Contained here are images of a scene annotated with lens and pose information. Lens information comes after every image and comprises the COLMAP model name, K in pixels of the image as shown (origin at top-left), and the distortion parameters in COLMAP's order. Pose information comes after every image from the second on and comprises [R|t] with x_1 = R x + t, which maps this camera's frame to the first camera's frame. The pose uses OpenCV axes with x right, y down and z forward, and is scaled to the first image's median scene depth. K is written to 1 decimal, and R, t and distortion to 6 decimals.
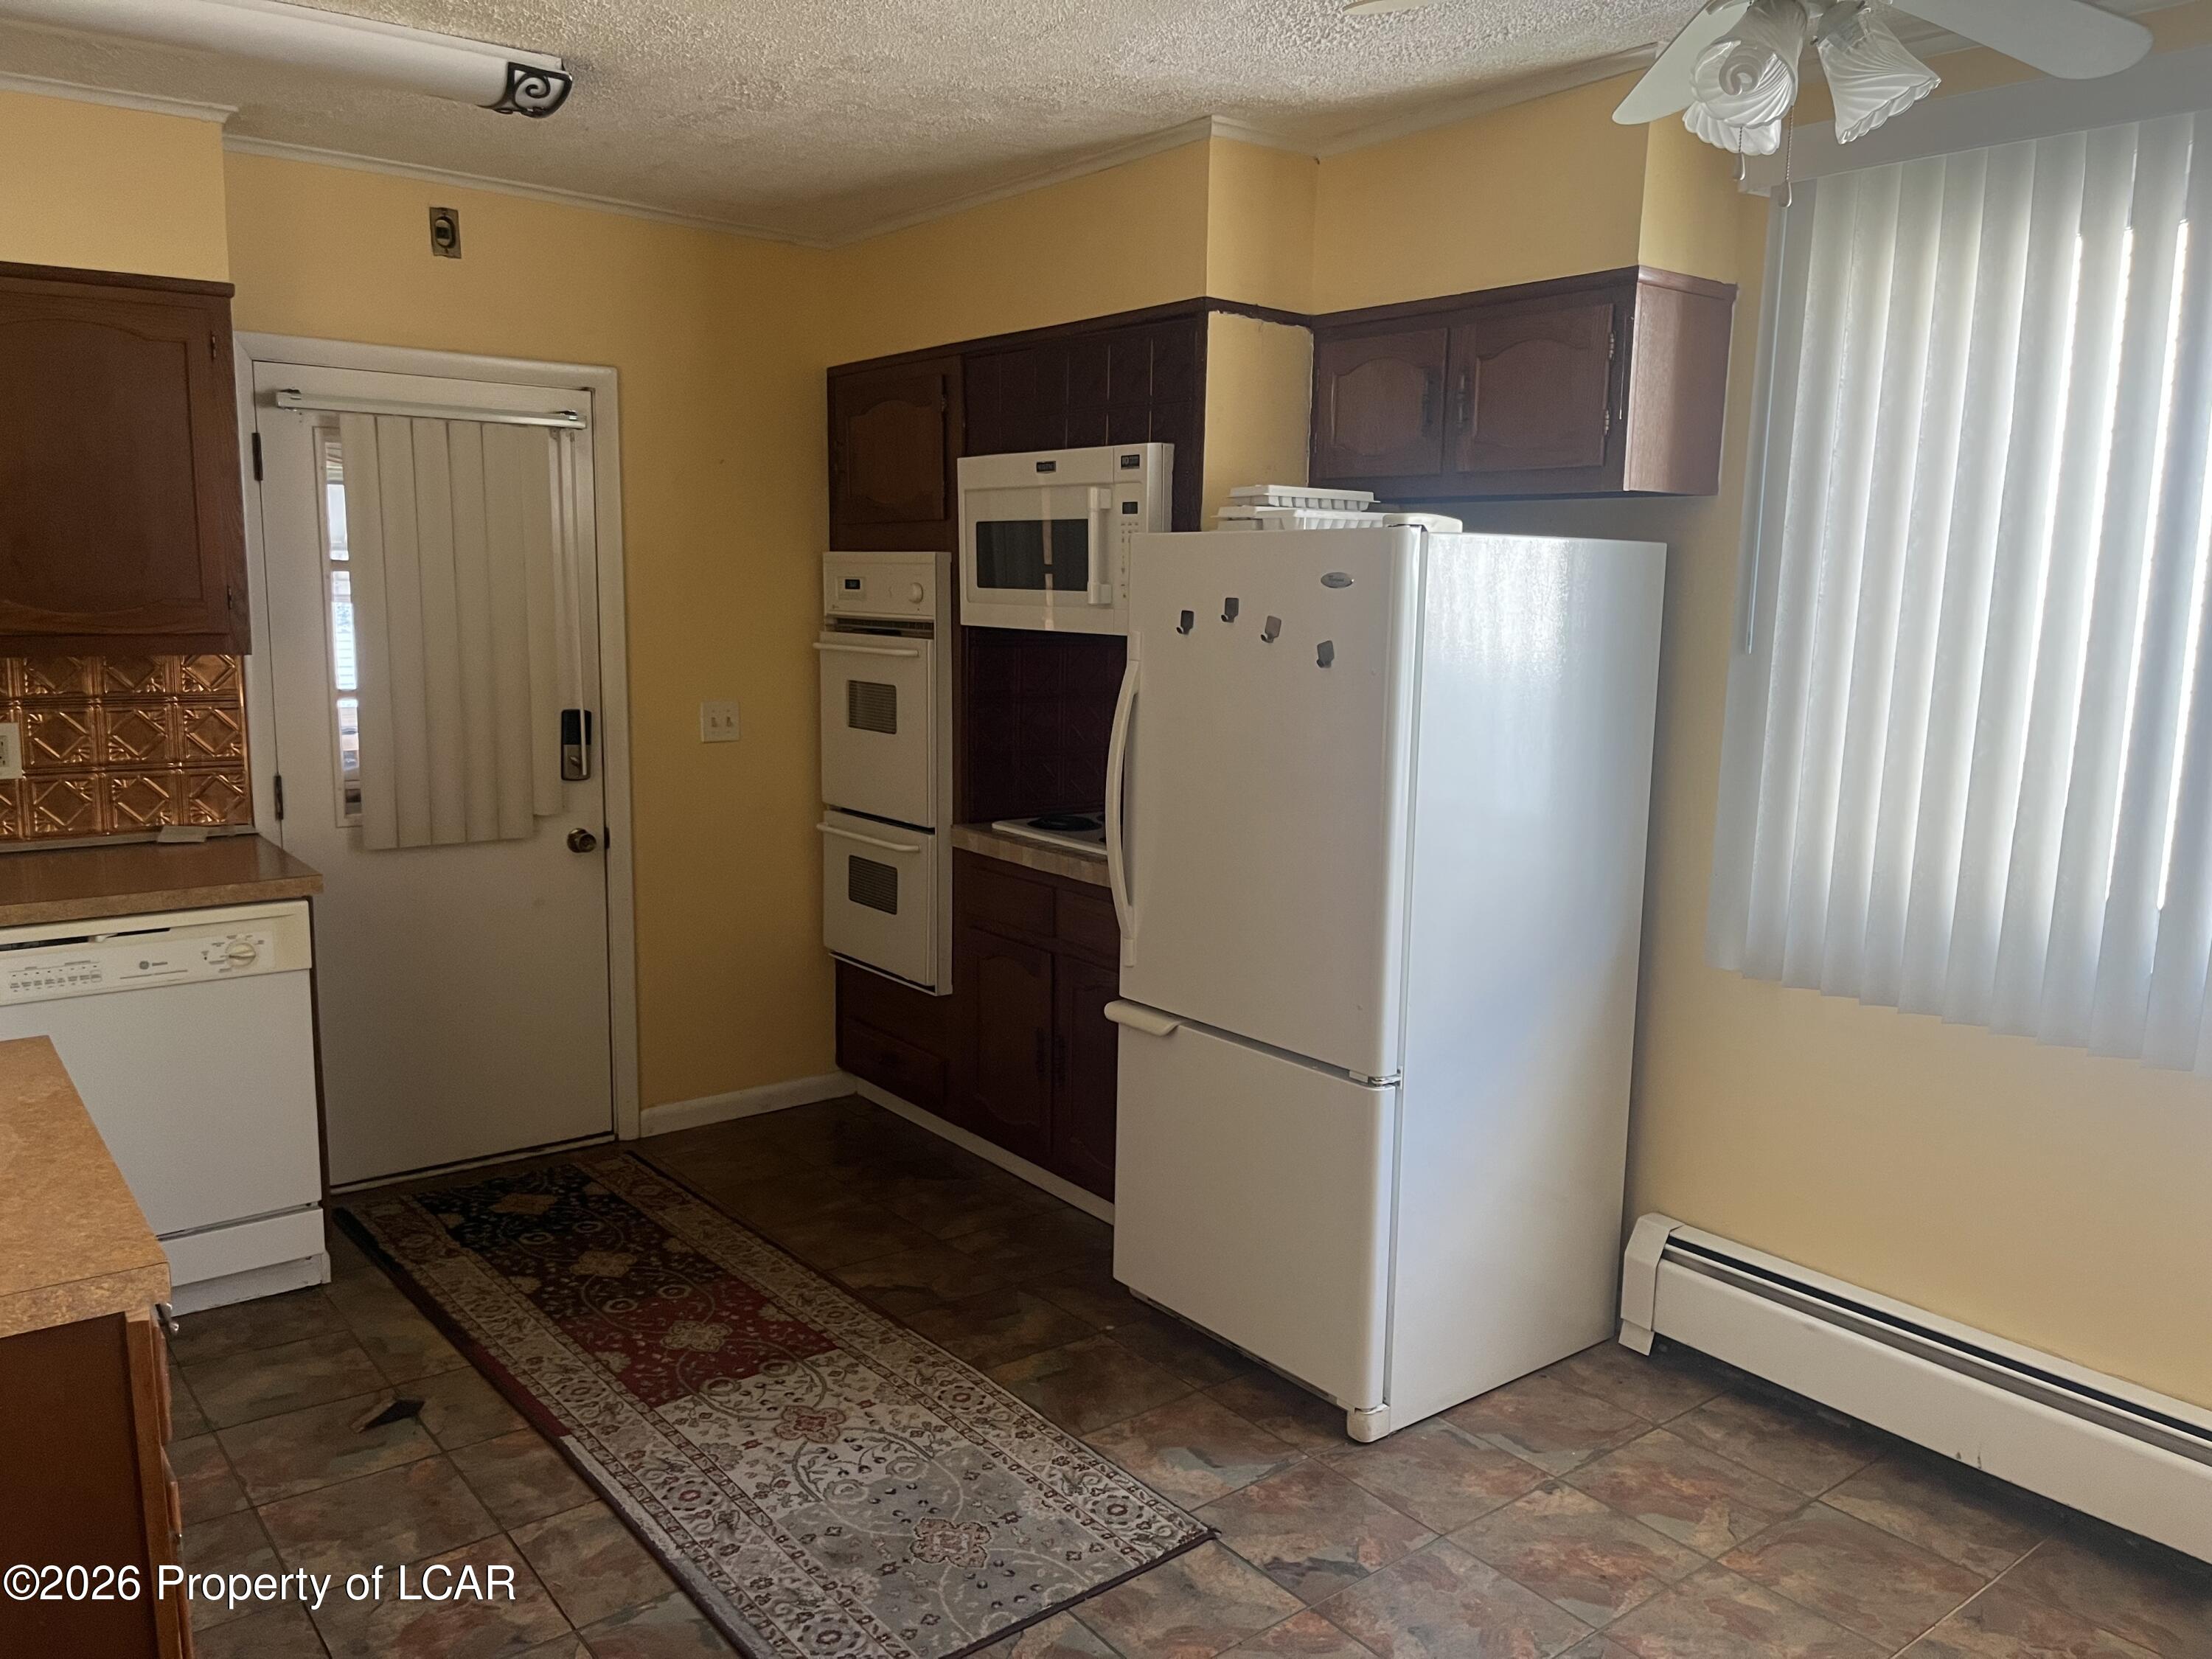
lens RADIAL K [[1668.3, 0, 1100.5], [0, 1668.3, 834.1], [0, 0, 1]] dist [0.097274, -0.142178]
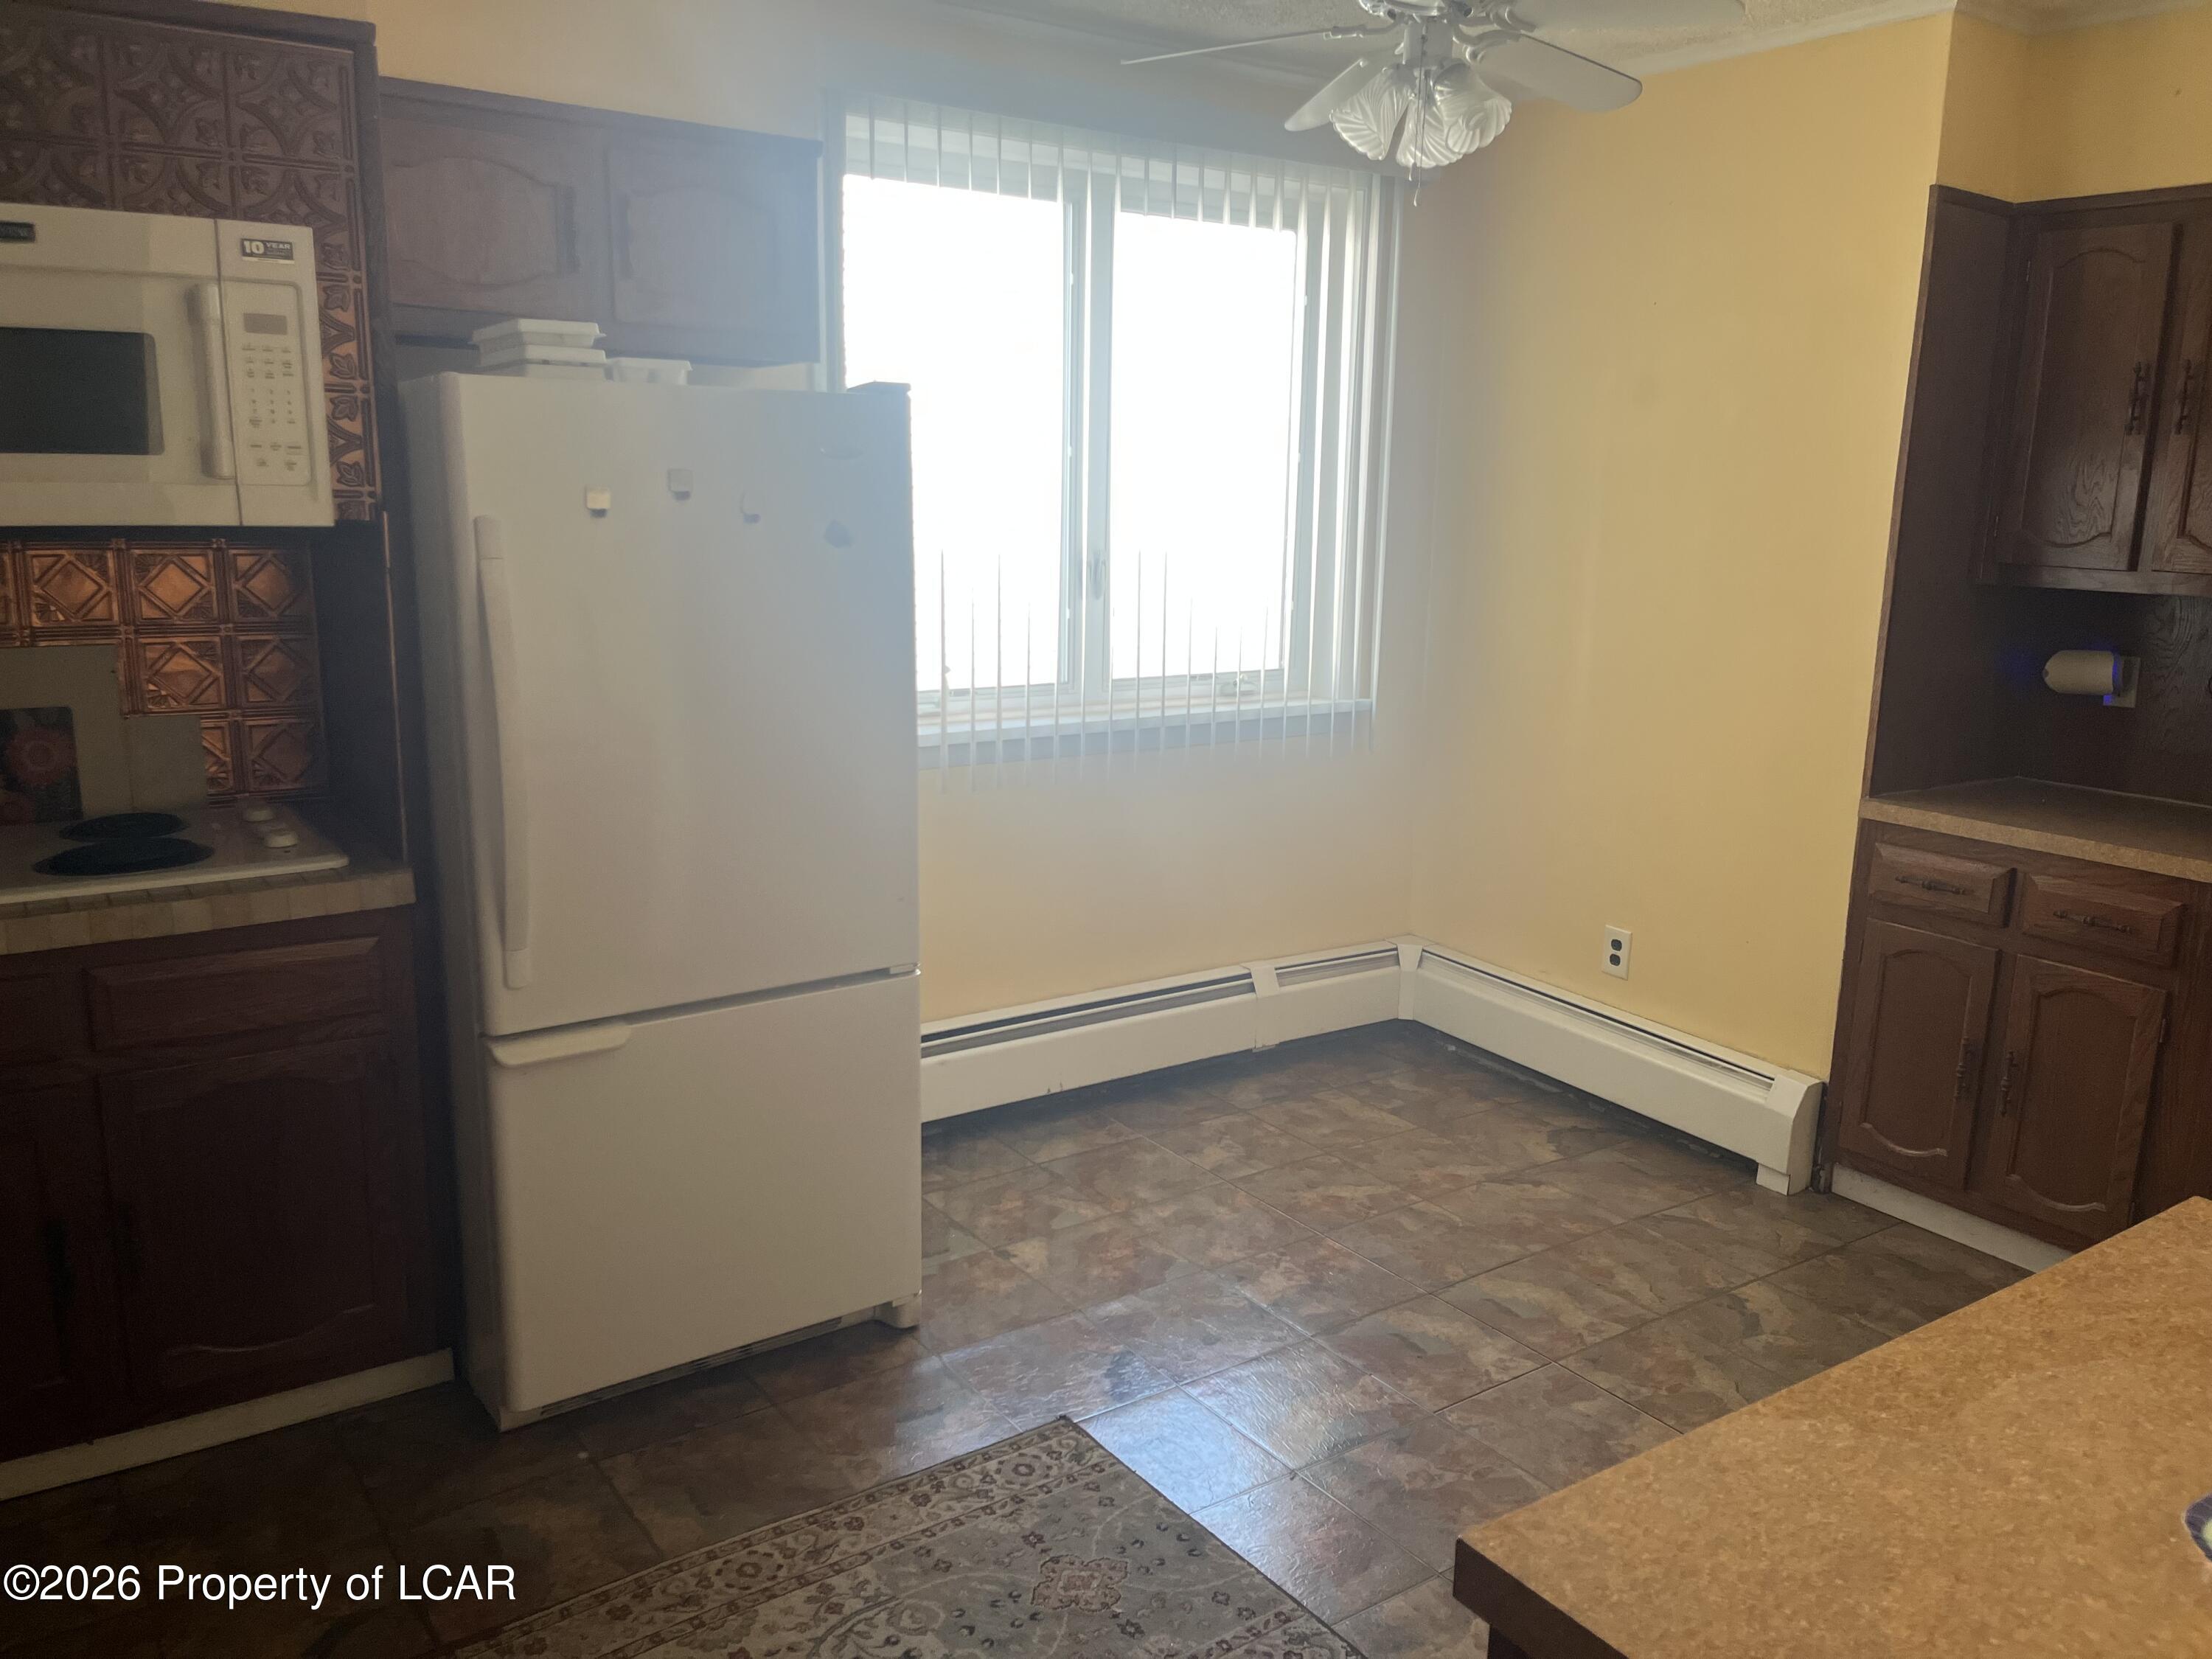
lens RADIAL K [[1668.3, 0, 1100.5], [0, 1668.3, 834.1], [0, 0, 1]] dist [0.097274, -0.142178]
pose [[0.060105, -0.219110, 0.973847, -0.857813], [0.135744, 0.968342, 0.209494, -0.133363], [-0.988919, 0.119602, 0.087945, 0.879208]]
